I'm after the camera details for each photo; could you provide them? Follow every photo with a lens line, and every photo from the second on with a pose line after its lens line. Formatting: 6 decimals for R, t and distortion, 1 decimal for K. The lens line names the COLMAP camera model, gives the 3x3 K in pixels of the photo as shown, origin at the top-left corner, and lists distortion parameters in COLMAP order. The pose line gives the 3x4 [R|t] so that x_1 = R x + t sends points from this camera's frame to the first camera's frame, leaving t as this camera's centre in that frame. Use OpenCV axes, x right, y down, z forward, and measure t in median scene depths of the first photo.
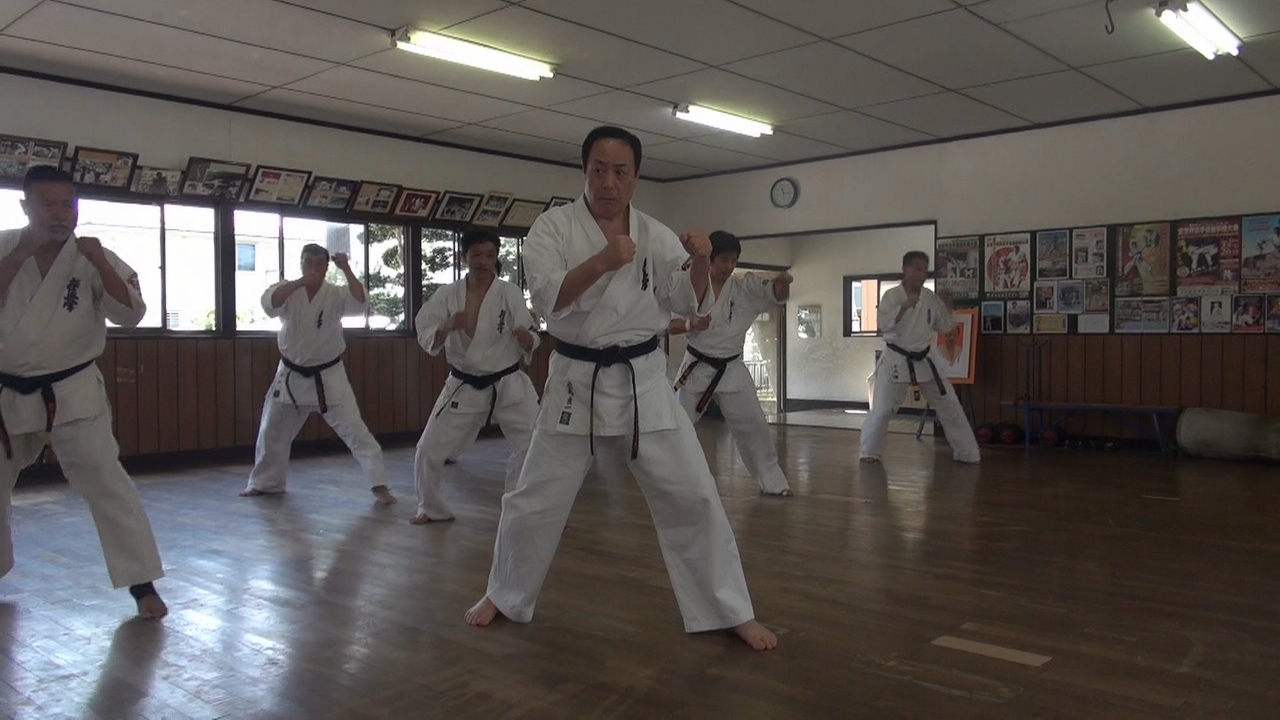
lens RADIAL K [[988.3, 0, 640.0], [0, 988.3, 360.0], [0, 0, 1]] dist [0.010094, 0.002609]
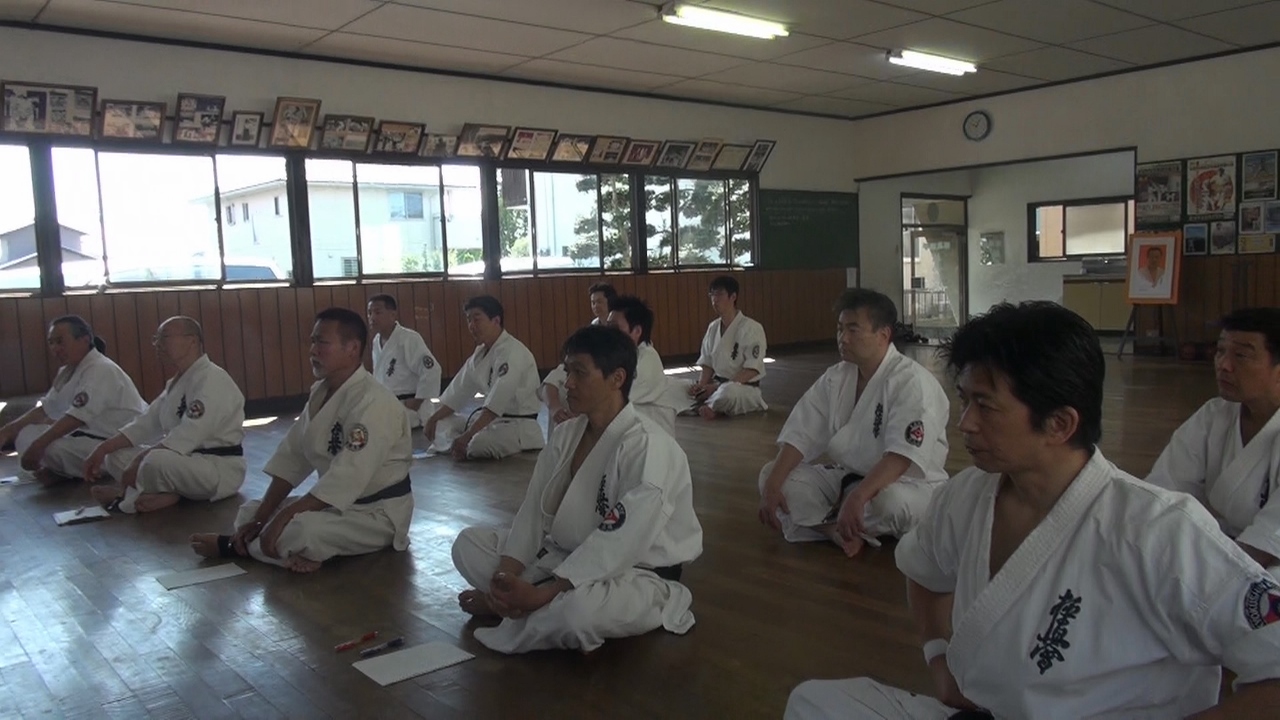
lens RADIAL K [[983.3, 0, 640.0], [0, 983.3, 360.0], [0, 0, 1]] dist [-0.001807, 0.004258]
pose [[0.990787, -0.016929, -0.134368, -0.088395], [0.025906, 0.997527, 0.065340, 0.000689], [0.132930, -0.068219, 0.988775, -0.109497]]
